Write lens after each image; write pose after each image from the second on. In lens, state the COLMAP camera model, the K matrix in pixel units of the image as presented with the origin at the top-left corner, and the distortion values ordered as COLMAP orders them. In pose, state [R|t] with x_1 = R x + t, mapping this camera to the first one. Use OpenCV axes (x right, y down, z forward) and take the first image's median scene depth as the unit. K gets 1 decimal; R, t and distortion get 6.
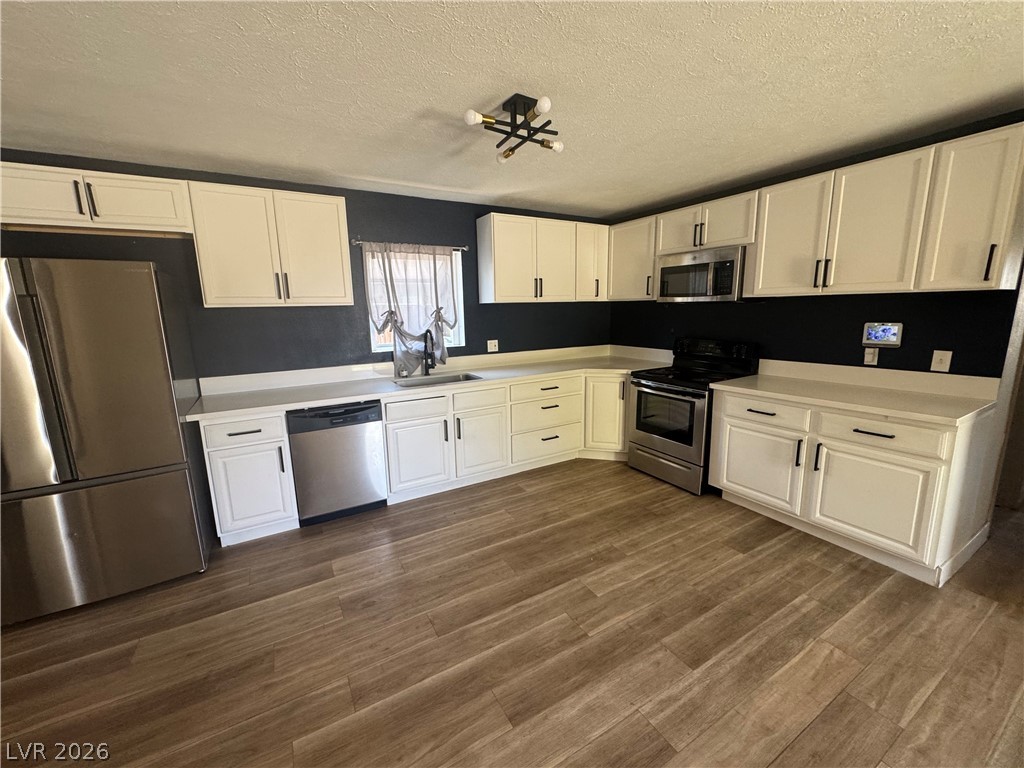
lens RADIAL K [[409.1, 0, 509.7], [0, 409.1, 382.3], [0, 0, 1]] dist [-0.002899, -0.000185]
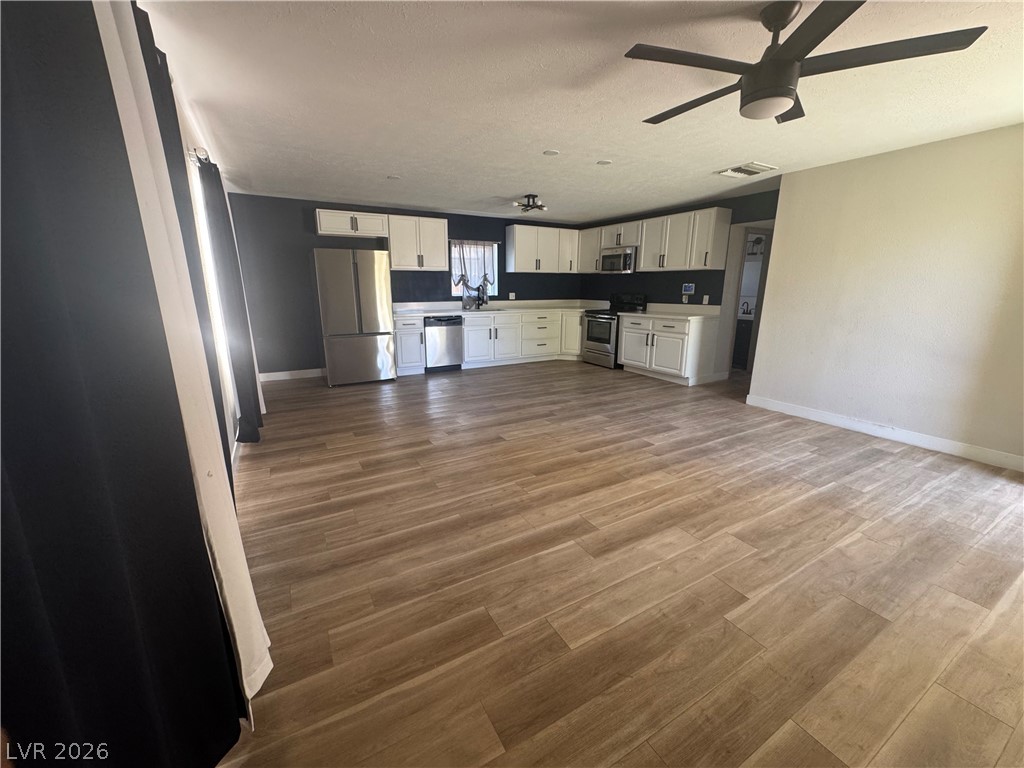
lens RADIAL K [[409.1, 0, 508.7], [0, 409.1, 379.0], [0, 0, 1]] dist [-0.002899, -0.000185]
pose [[0.999662, 0.025219, -0.006289, -0.046404], [-0.024893, 0.998566, 0.047394, 0.253081], [0.007475, -0.047221, 0.998856, -1.097185]]
